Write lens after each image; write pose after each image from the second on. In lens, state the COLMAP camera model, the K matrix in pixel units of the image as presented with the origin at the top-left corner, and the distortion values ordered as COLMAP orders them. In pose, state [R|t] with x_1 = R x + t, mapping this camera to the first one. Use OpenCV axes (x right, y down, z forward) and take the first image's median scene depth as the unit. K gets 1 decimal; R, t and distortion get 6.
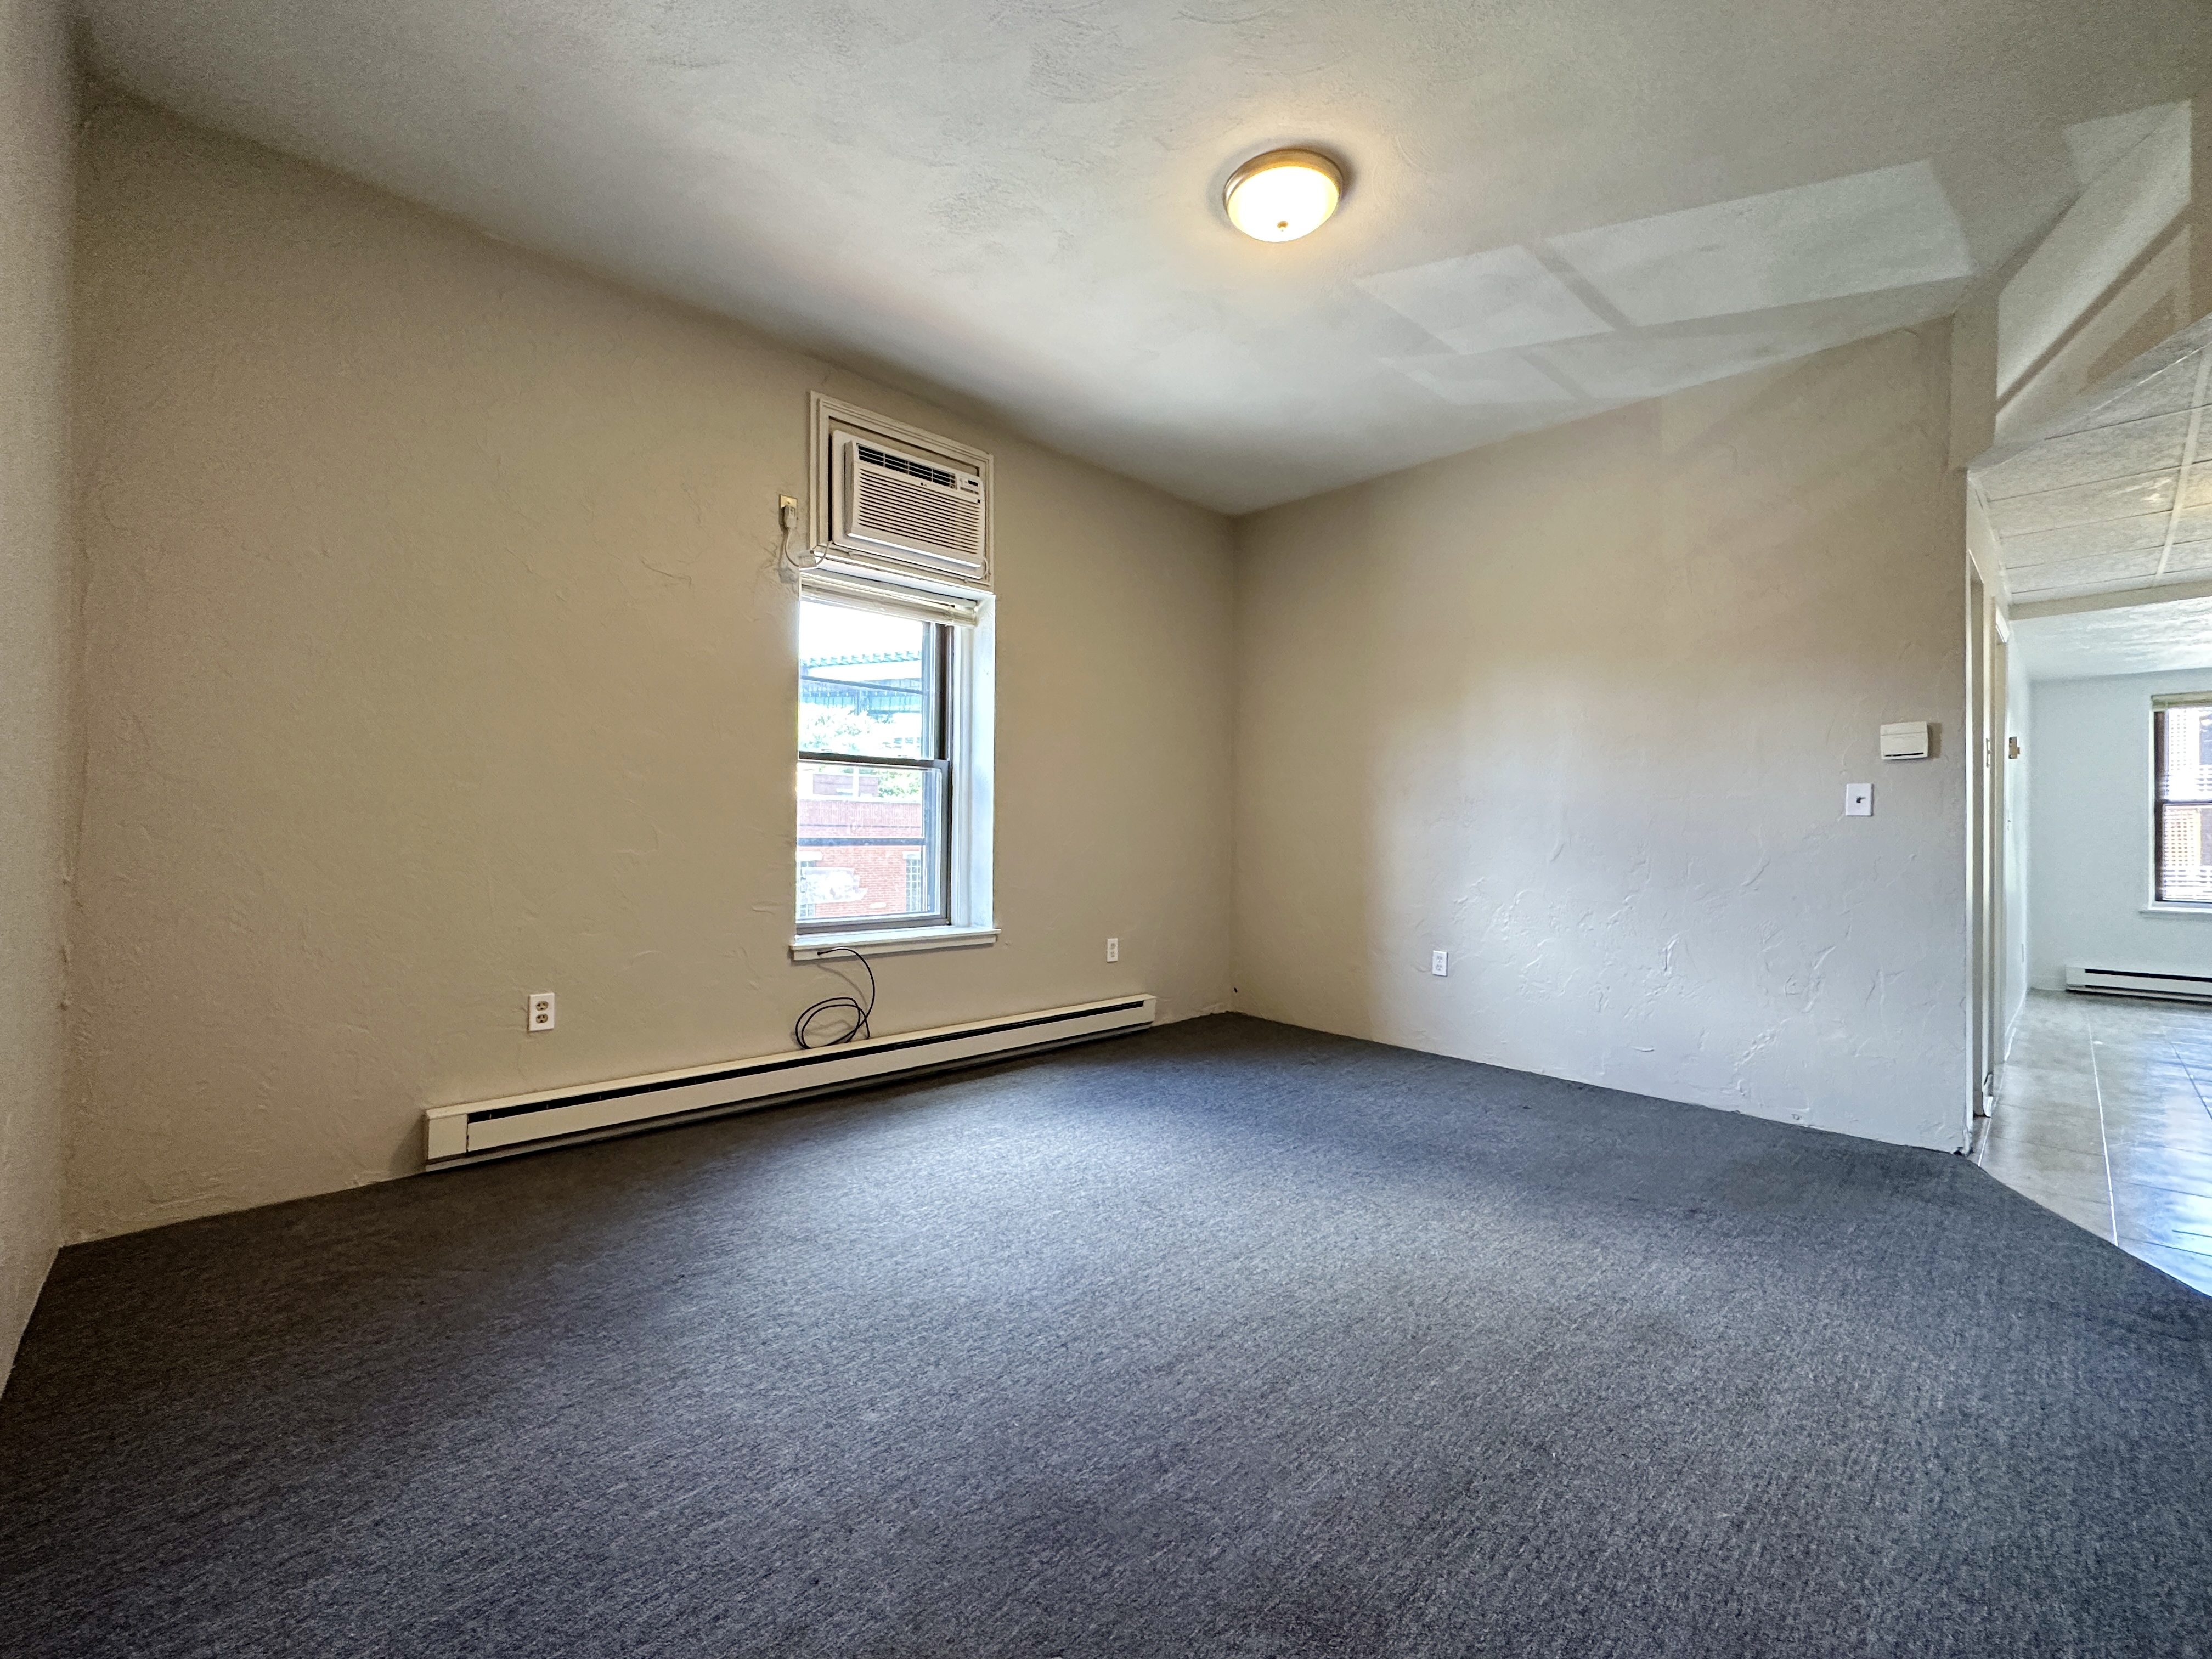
lens RADIAL K [[902.7, 0, 1097.2], [0, 902.7, 828.5], [0, 0, 1]] dist [-0.000658, 0.000272]
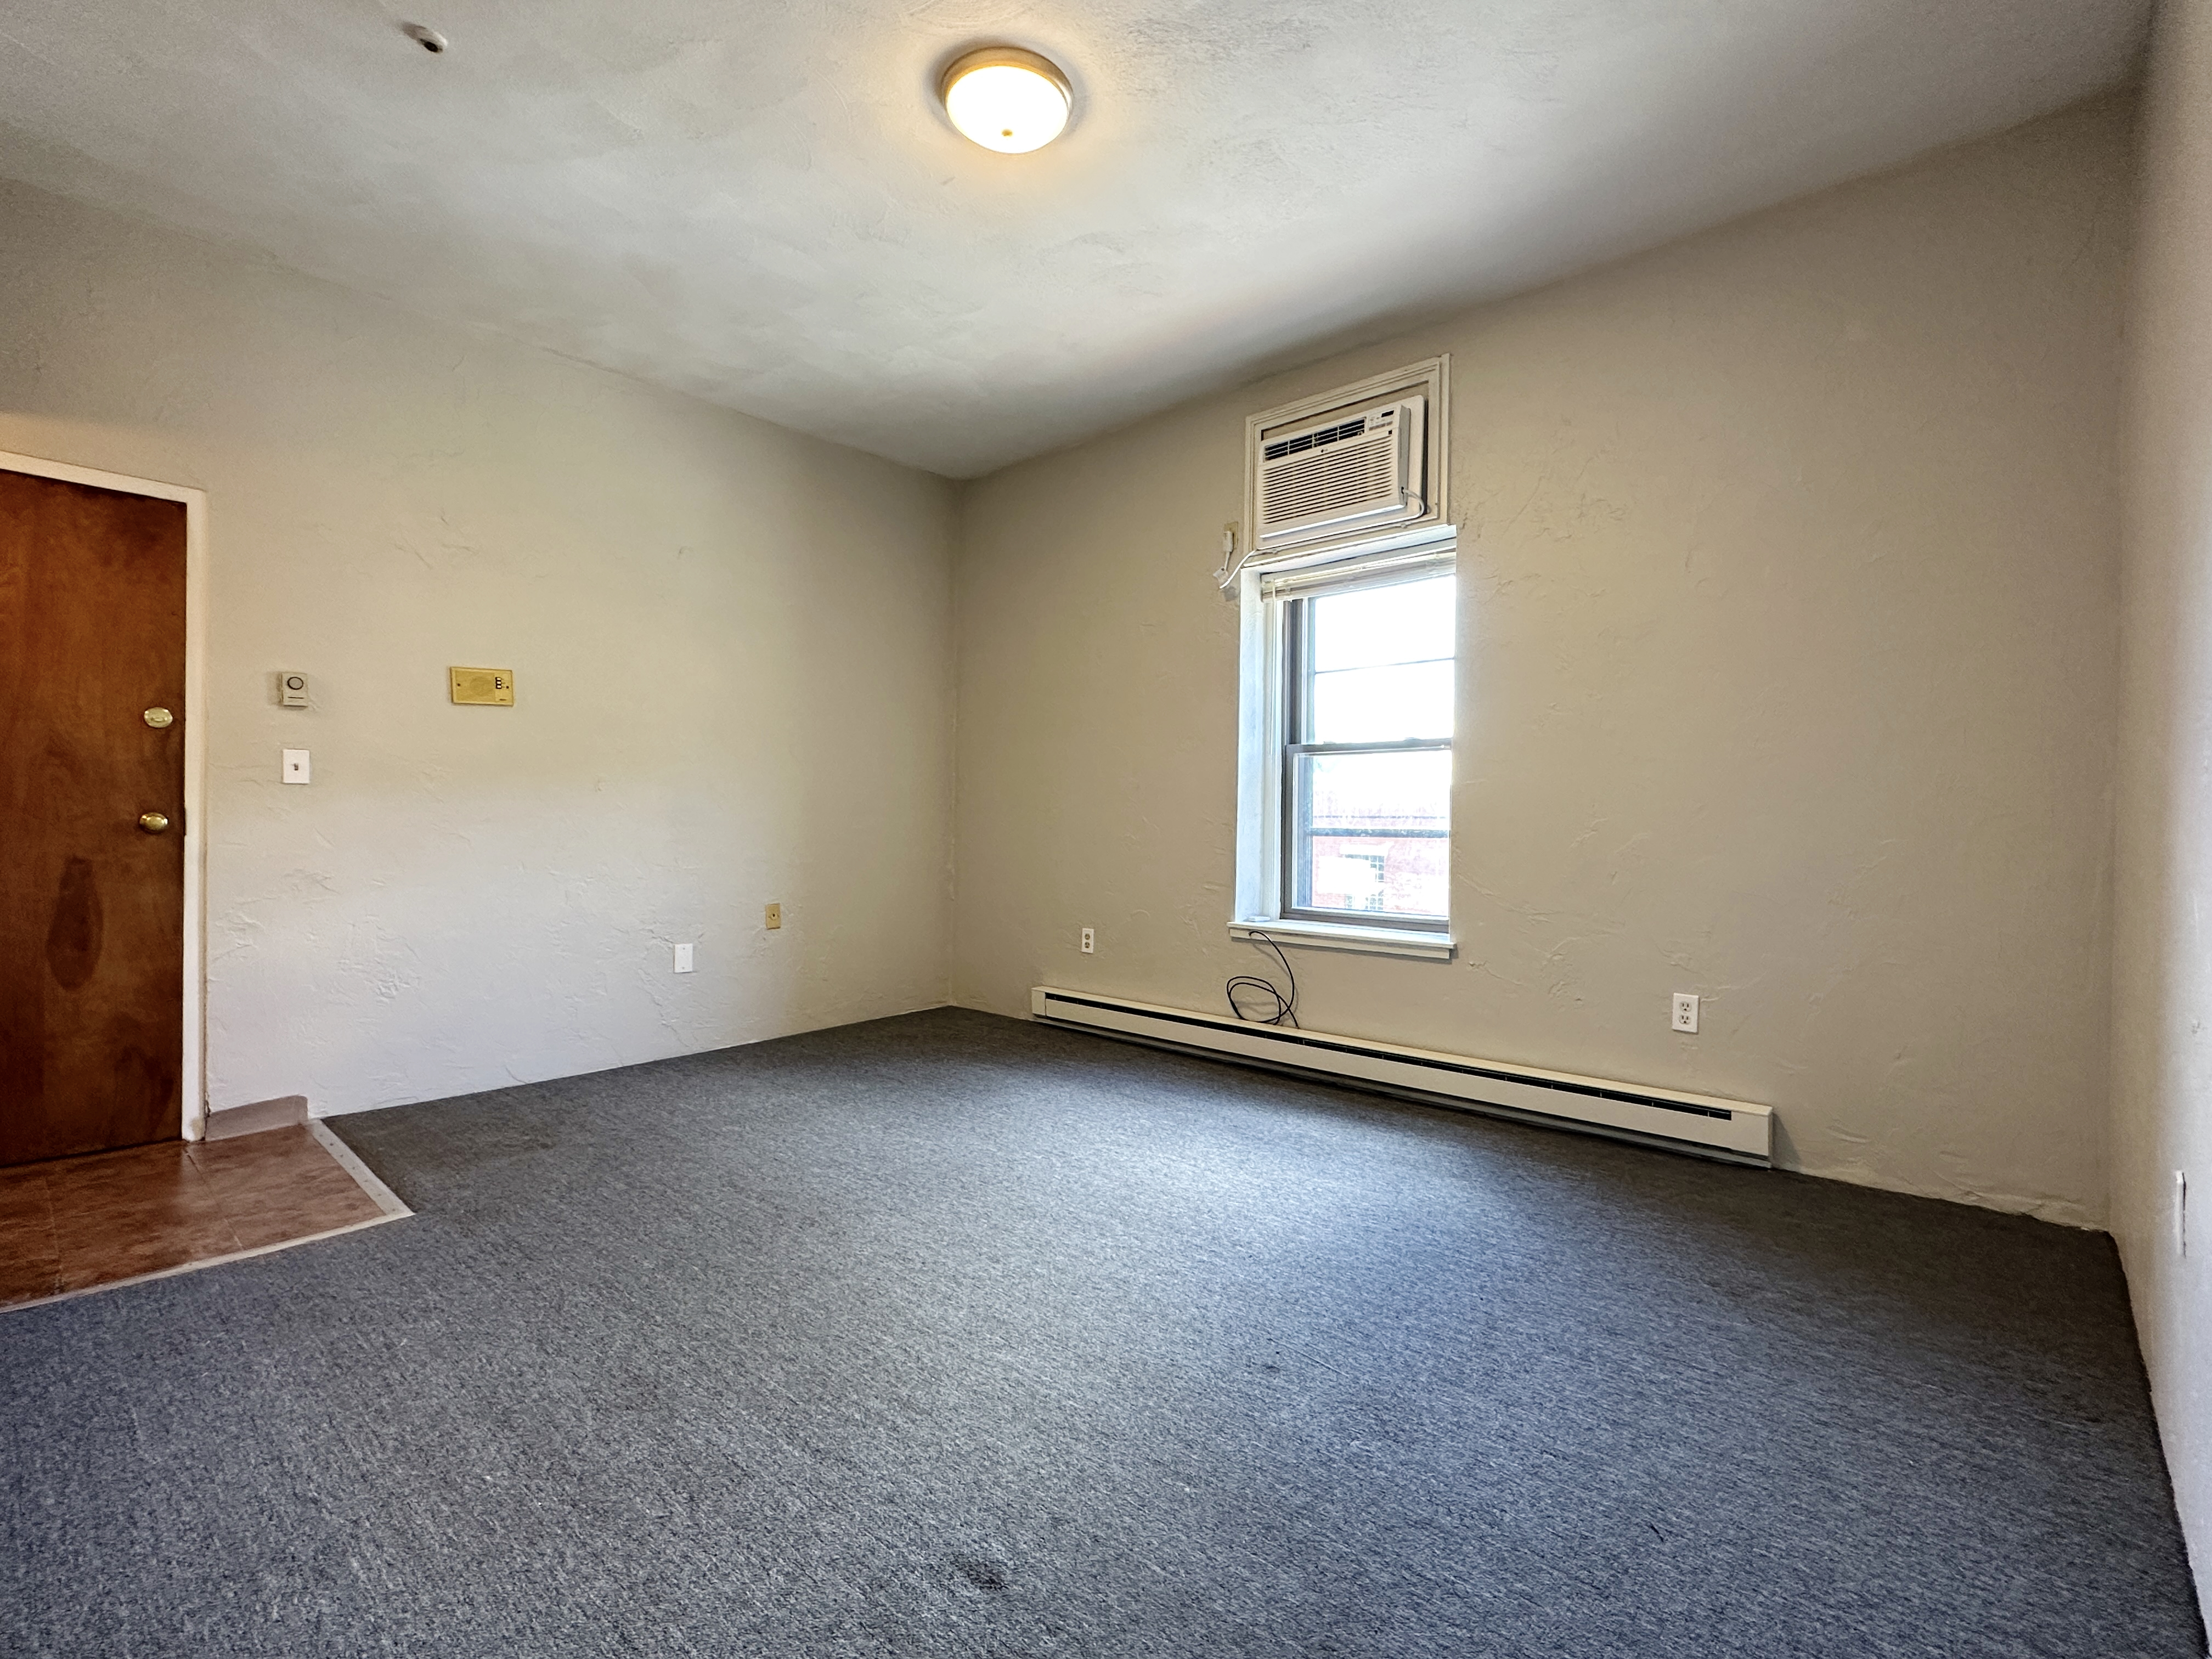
lens RADIAL K [[1002.2, 0, 1144.8], [0, 1002.2, 833.2], [0, 0, 1]] dist [-0.002128, -0.000359]
pose [[0.110290, 0.000059, -0.993899, 0.857035], [-0.003955, 0.999992, -0.000380, 0.018565], [0.993892, 0.003973, 0.110289, 0.731100]]
